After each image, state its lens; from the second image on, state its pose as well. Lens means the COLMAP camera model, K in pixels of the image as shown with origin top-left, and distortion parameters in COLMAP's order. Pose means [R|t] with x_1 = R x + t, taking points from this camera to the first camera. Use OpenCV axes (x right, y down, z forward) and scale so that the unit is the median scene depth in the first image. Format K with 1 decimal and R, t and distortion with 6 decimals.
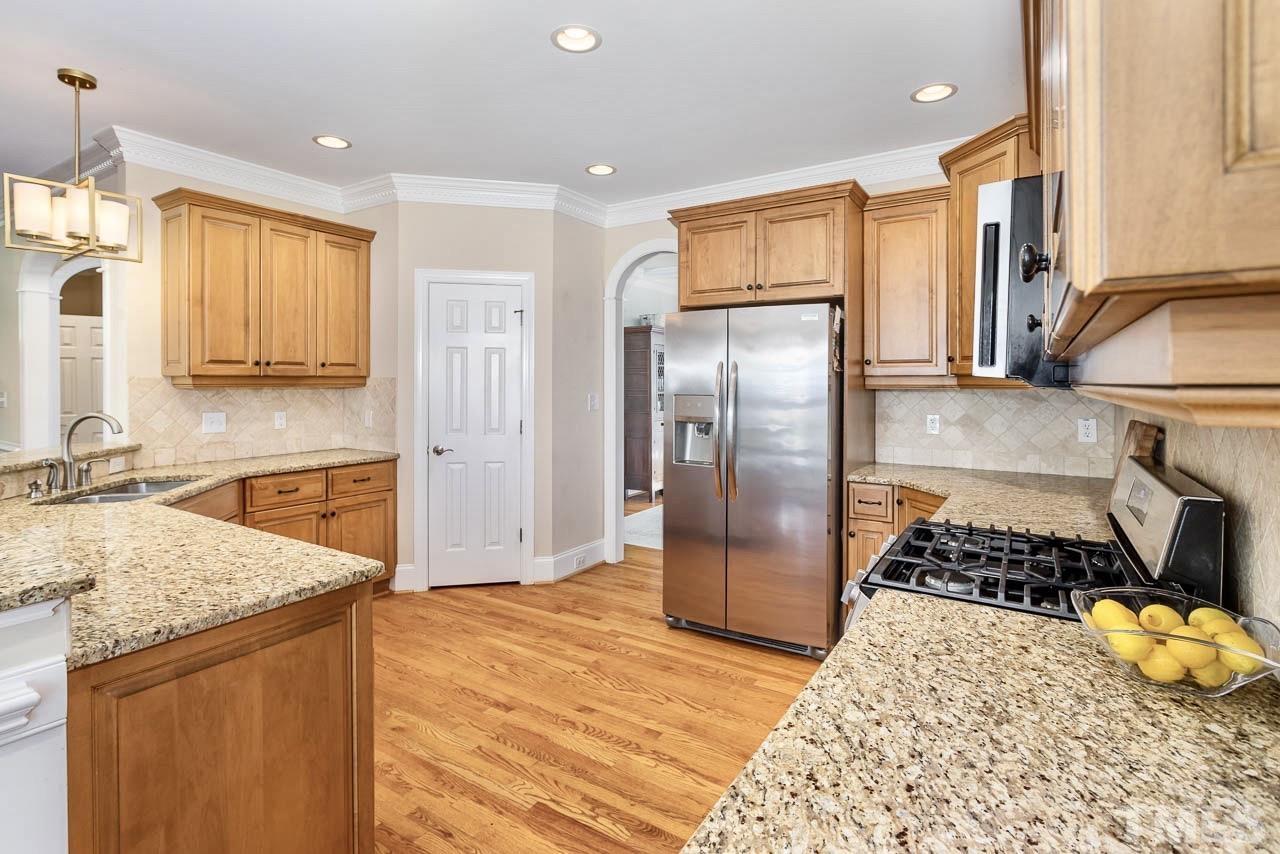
lens RADIAL K [[628.5, 0, 636.2], [0, 628.5, 397.4], [0, 0, 1]] dist [-0.005302, 0.001809]
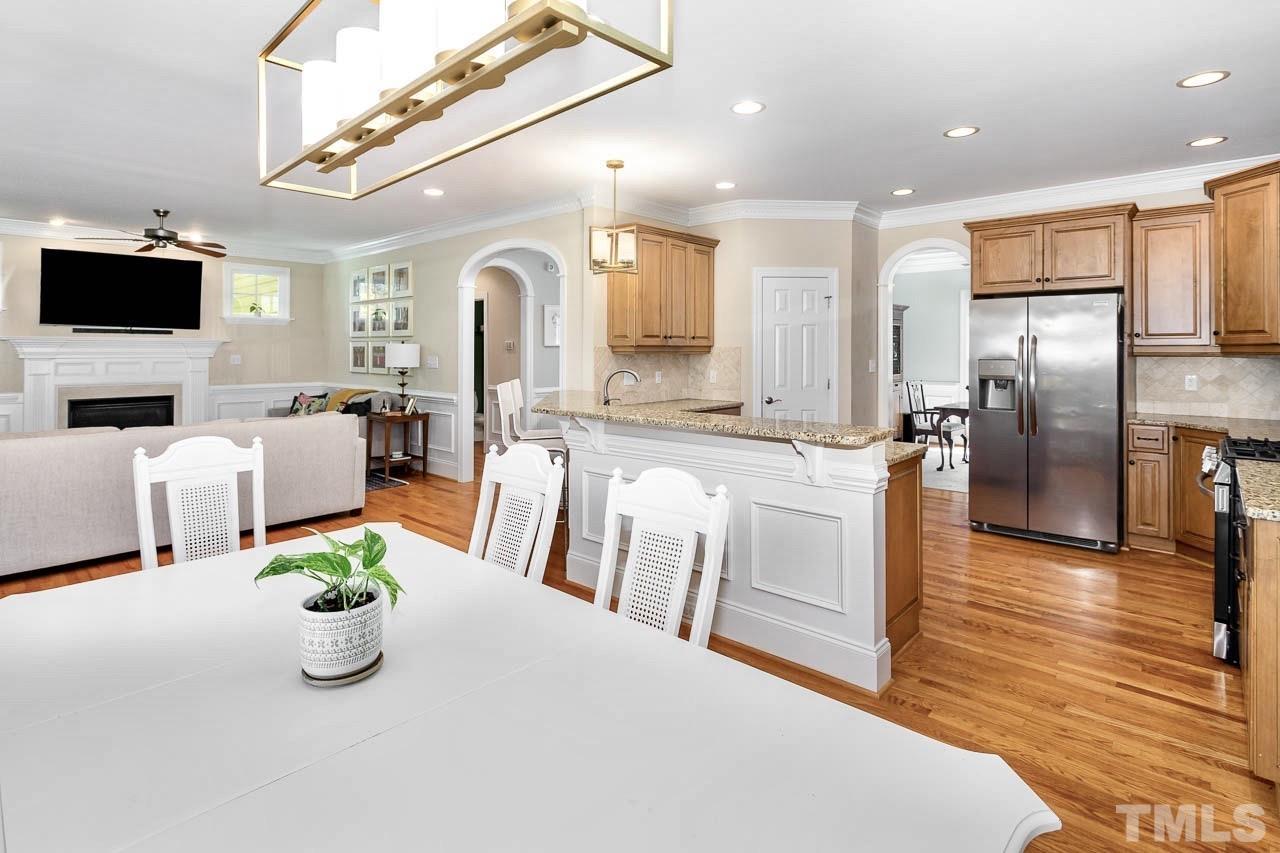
lens RADIAL K [[628.5, 0, 642.4], [0, 628.5, 360.7], [0, 0, 1]] dist [-0.005302, 0.001809]
pose [[0.986021, 0.003287, -0.166587, -0.440977], [-0.004760, 0.999953, -0.008441, 0.013694], [0.166551, 0.009115, 0.985991, -0.476983]]
